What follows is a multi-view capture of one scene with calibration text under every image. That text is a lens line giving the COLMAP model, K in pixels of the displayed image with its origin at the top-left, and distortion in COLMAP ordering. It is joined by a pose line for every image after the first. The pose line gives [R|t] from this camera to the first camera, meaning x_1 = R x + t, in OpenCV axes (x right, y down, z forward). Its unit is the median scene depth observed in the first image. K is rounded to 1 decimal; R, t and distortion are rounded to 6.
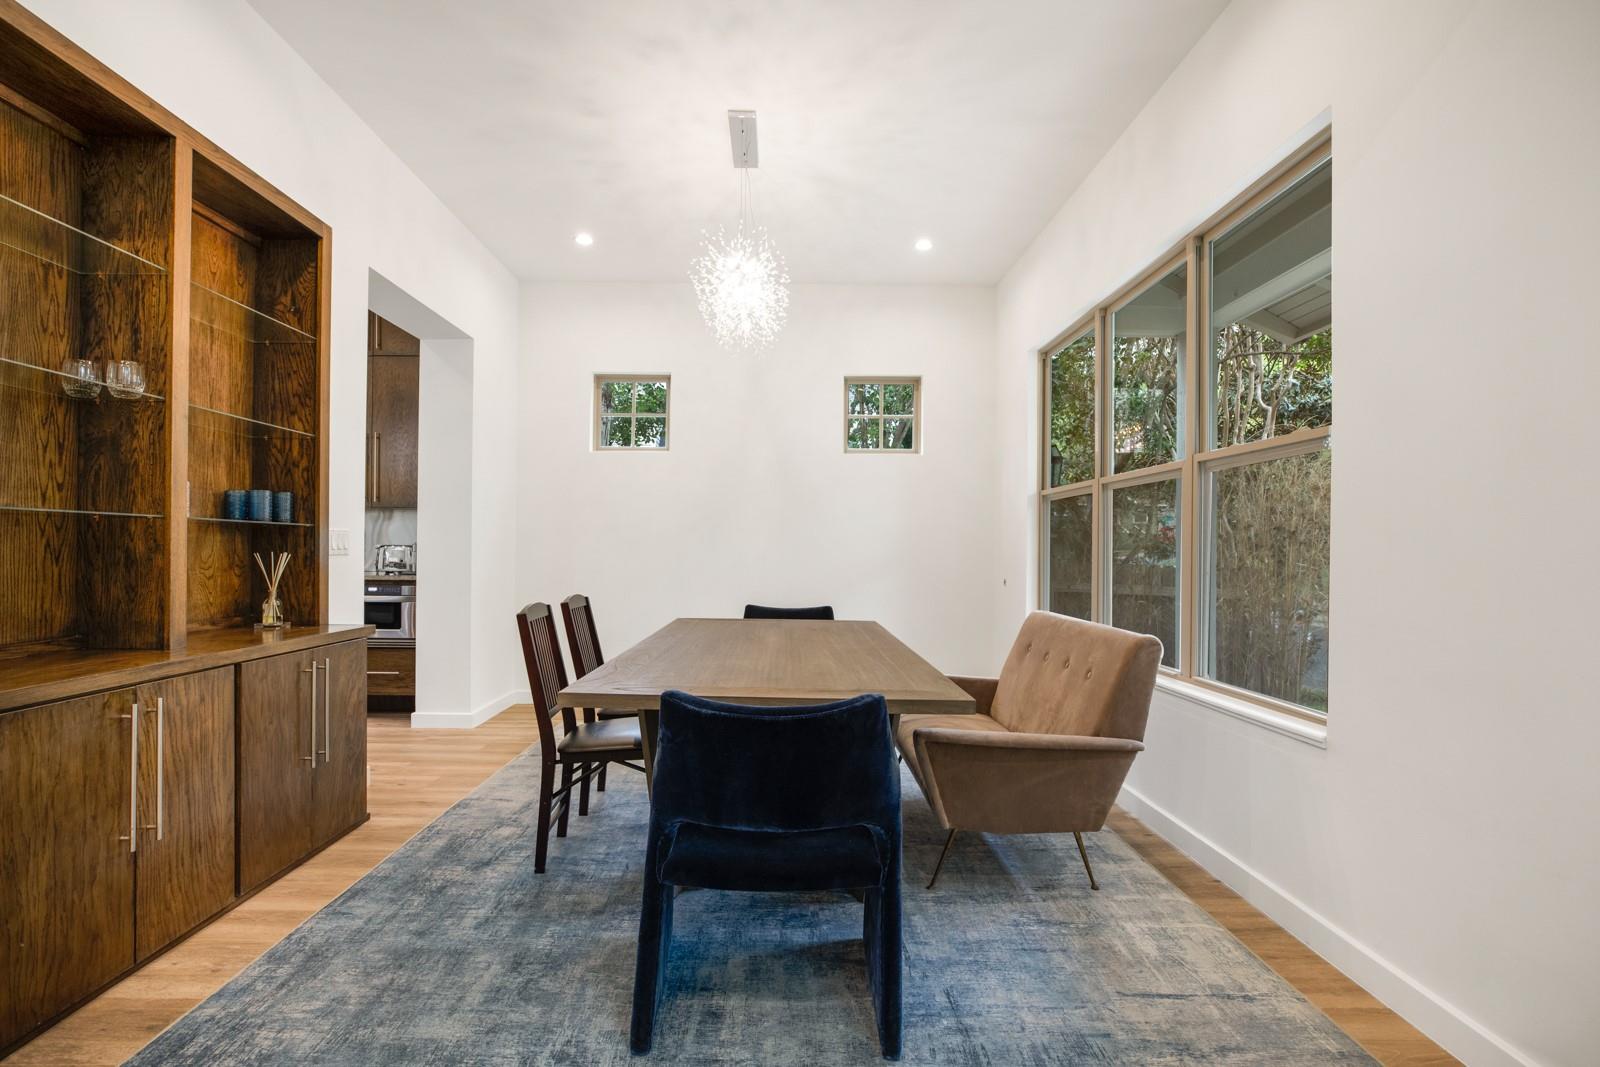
lens RADIAL K [[751.2, 0, 806.0], [0, 751.2, 542.9], [0, 0, 1]] dist [-0.025633, 0.006551]
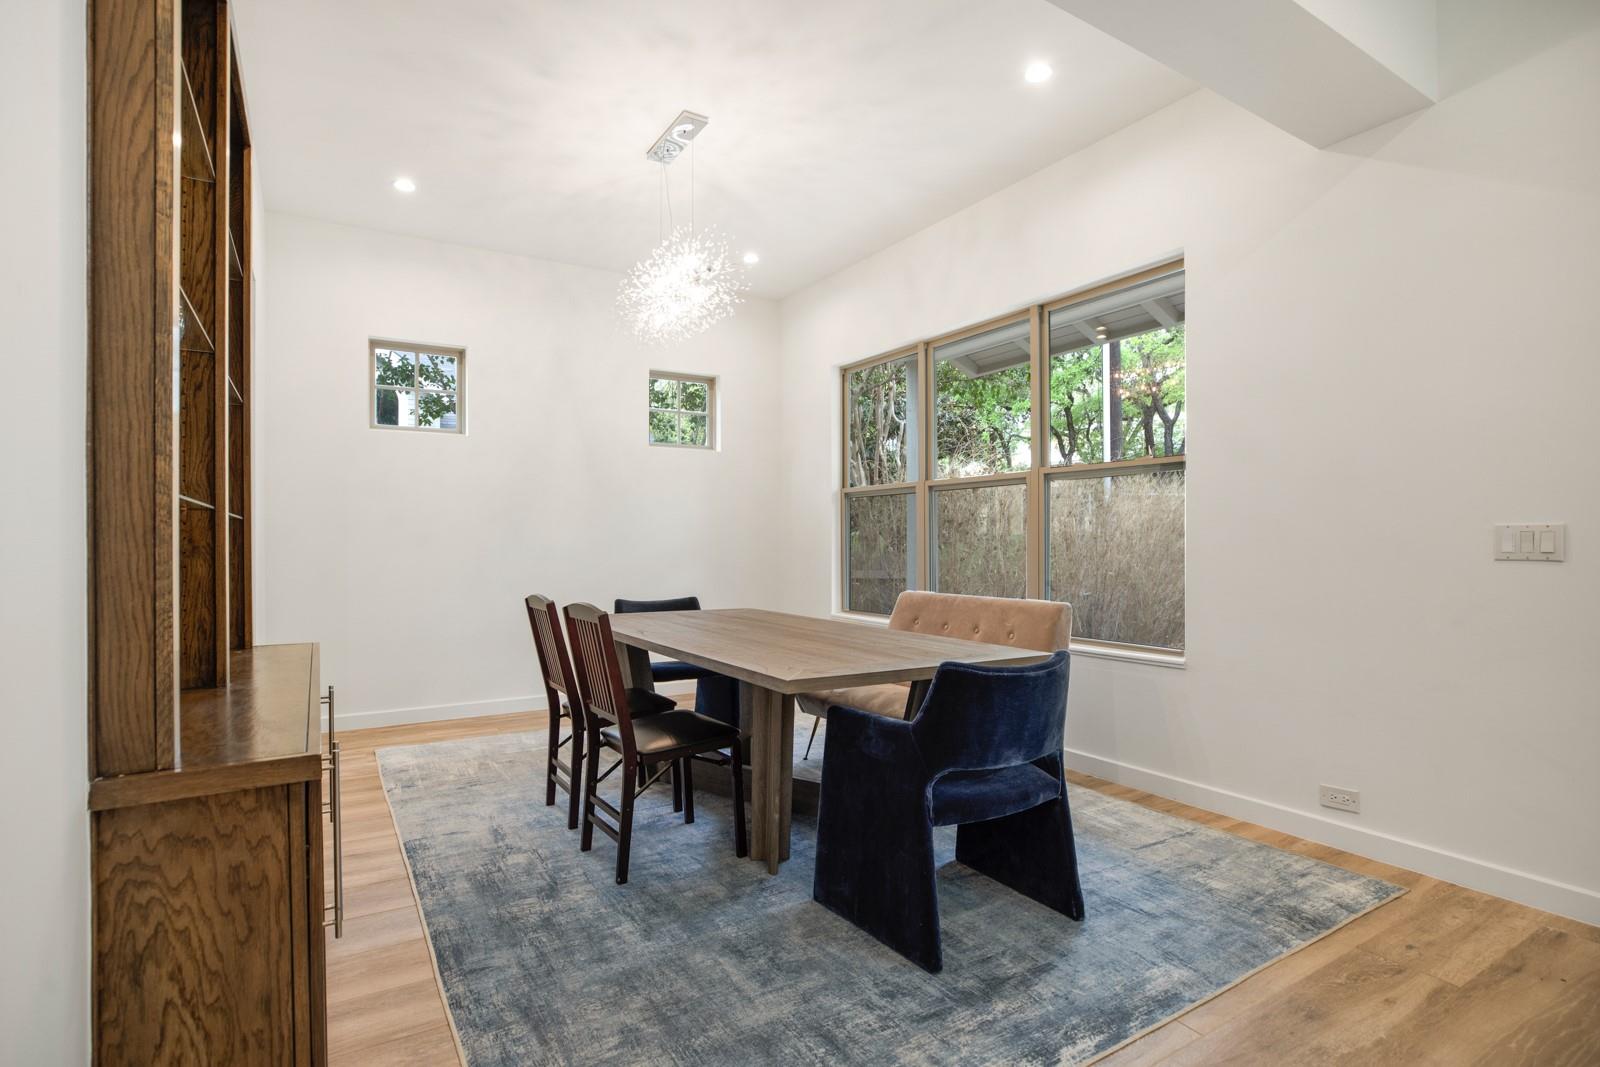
lens RADIAL K [[751.2, 0, 810.6], [0, 751.2, 533.8], [0, 0, 1]] dist [-0.025633, 0.006551]
pose [[0.865282, -0.006219, 0.501246, -0.667703], [0.006025, 0.999980, 0.002006, -0.006995], [-0.501249, 0.001284, 0.865302, 0.052650]]
